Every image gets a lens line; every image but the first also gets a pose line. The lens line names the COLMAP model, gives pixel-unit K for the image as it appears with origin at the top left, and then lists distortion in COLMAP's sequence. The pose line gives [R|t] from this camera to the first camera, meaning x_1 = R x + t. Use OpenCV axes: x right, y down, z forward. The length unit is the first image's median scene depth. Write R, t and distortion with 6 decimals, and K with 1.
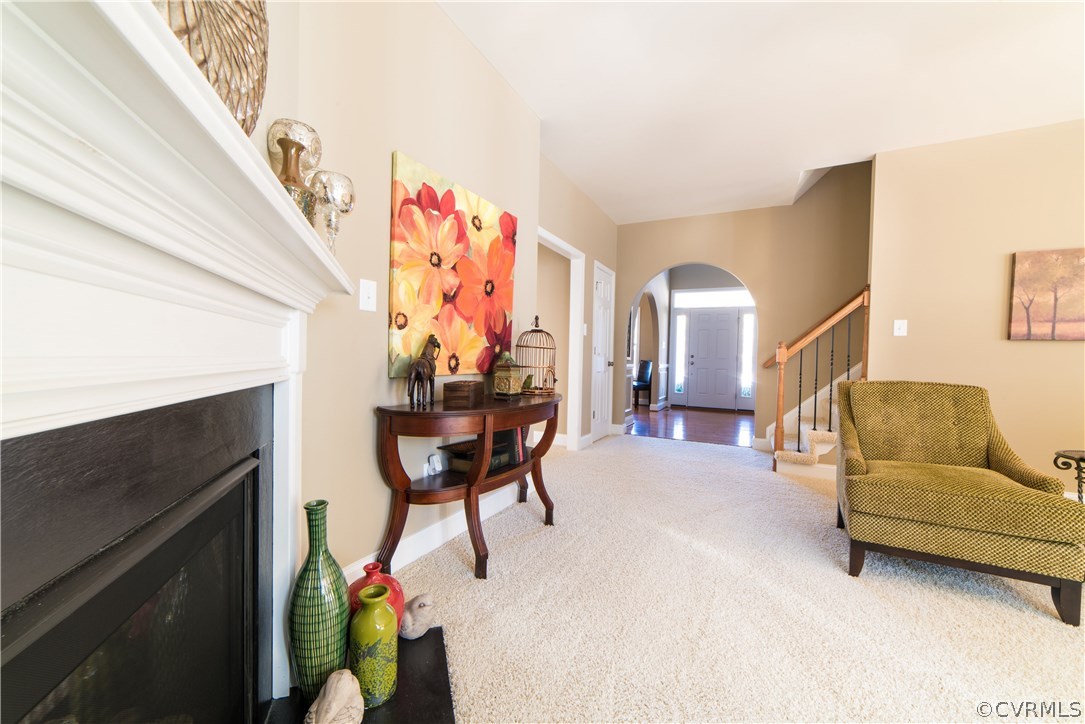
lens RADIAL K [[411.8, 0, 542.5], [0, 411.8, 362.0], [0, 0, 1]] dist [0.000235, 0.000021]
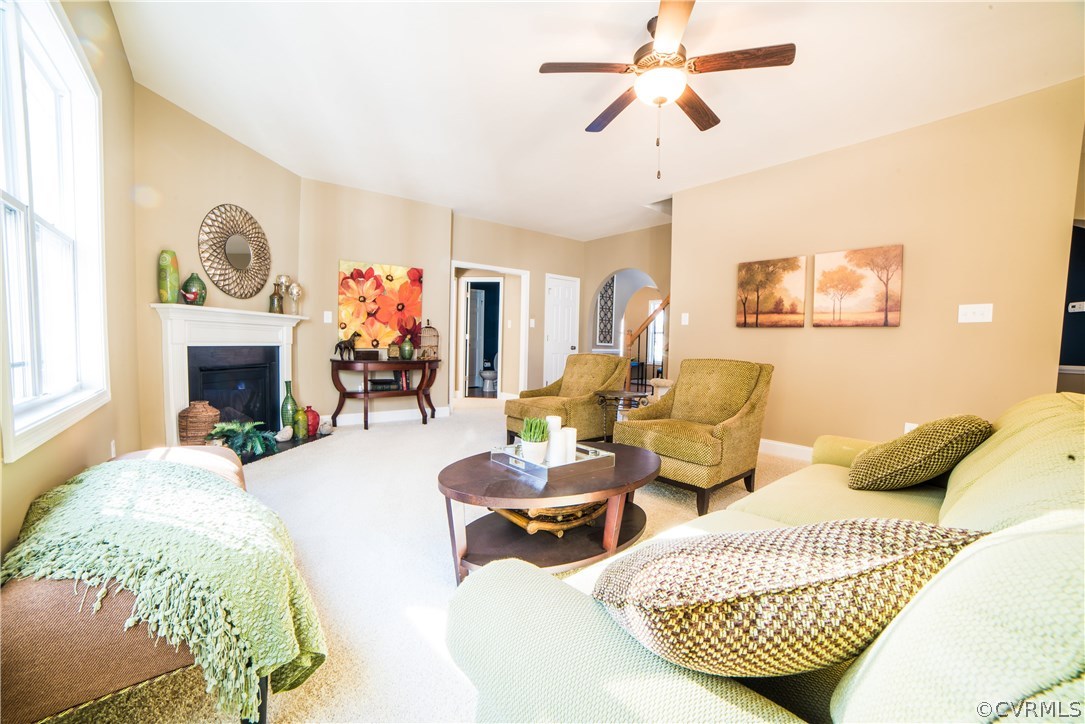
lens RADIAL K [[427.7, 0, 542.5], [0, 427.7, 362.0], [0, 0, 1]] dist [-0.078189, -0.000005]
pose [[0.908372, 0.017430, -0.417799, 1.553552], [-0.007863, 0.999666, 0.024611, 0.040545], [0.418089, -0.019071, 0.908206, -0.699215]]
